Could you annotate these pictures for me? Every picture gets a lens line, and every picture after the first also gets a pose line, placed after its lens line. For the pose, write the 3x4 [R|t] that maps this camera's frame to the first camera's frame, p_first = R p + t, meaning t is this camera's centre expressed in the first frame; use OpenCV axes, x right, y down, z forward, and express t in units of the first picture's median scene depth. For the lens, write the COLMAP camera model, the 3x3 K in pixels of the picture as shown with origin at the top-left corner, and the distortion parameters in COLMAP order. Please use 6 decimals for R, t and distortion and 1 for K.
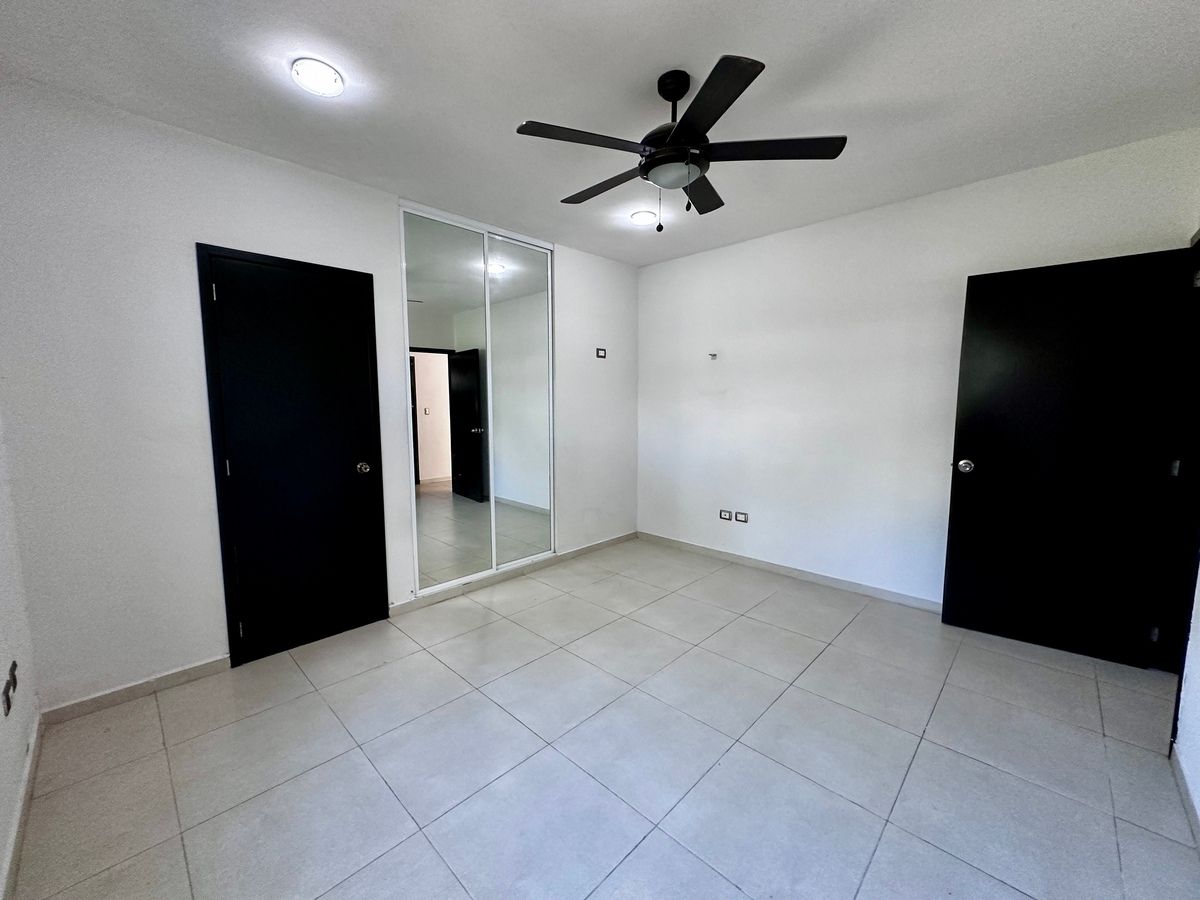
lens RADIAL K [[478.7, 0, 594.8], [0, 478.7, 454.9], [0, 0, 1]] dist [-0.000911, 0.000353]
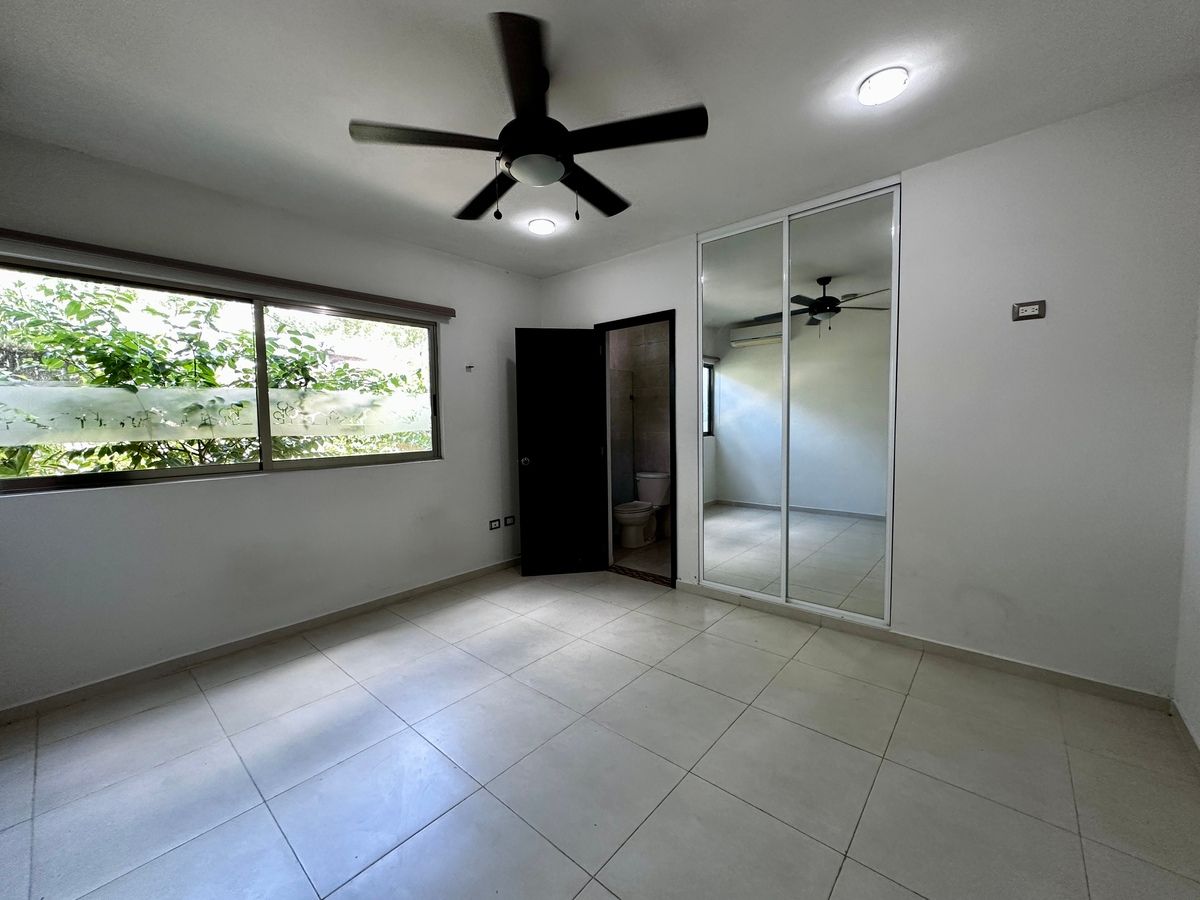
lens RADIAL K [[478.7, 0, 595.1], [0, 478.7, 446.8], [0, 0, 1]] dist [-0.000911, 0.000353]
pose [[0.057817, 0.068085, -0.996003, 0.591930], [-0.088503, 0.994093, 0.062817, -0.058741], [0.994397, 0.084517, 0.063501, 0.557615]]
